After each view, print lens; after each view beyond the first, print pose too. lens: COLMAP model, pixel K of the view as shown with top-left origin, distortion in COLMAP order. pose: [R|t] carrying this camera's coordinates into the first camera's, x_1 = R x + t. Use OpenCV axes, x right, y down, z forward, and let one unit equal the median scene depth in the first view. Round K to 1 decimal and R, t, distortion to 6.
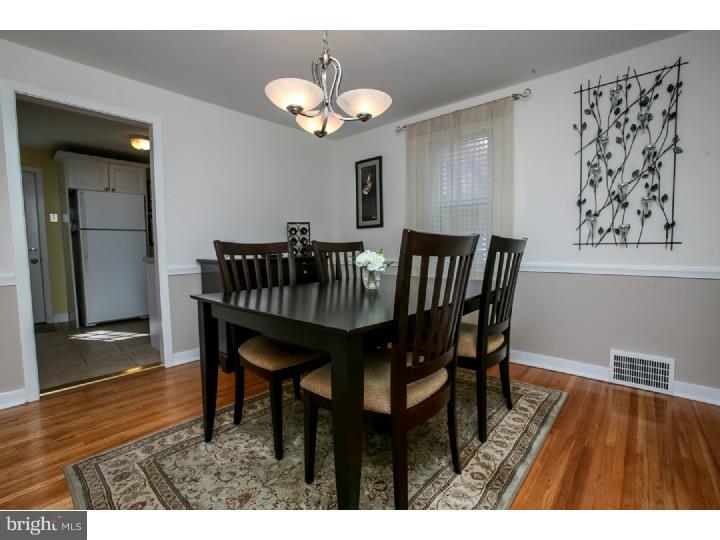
lens RADIAL K [[333.2, 0, 360.0], [0, 333.2, 270.0], [0, 0, 1]] dist [-0.073375, 0.035129]
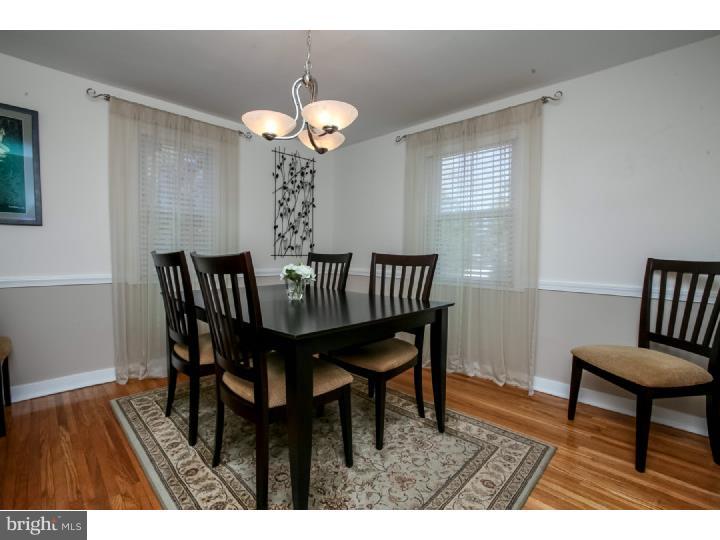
lens RADIAL K [[333.7, 0, 360.0], [0, 333.7, 270.0], [0, 0, 1]] dist [0.026138, 0.000559]
pose [[0.066896, -0.043881, 0.996795, -0.867909], [0.057573, 0.997538, 0.040050, -0.056934], [-0.996097, 0.054710, 0.069258, 0.559841]]
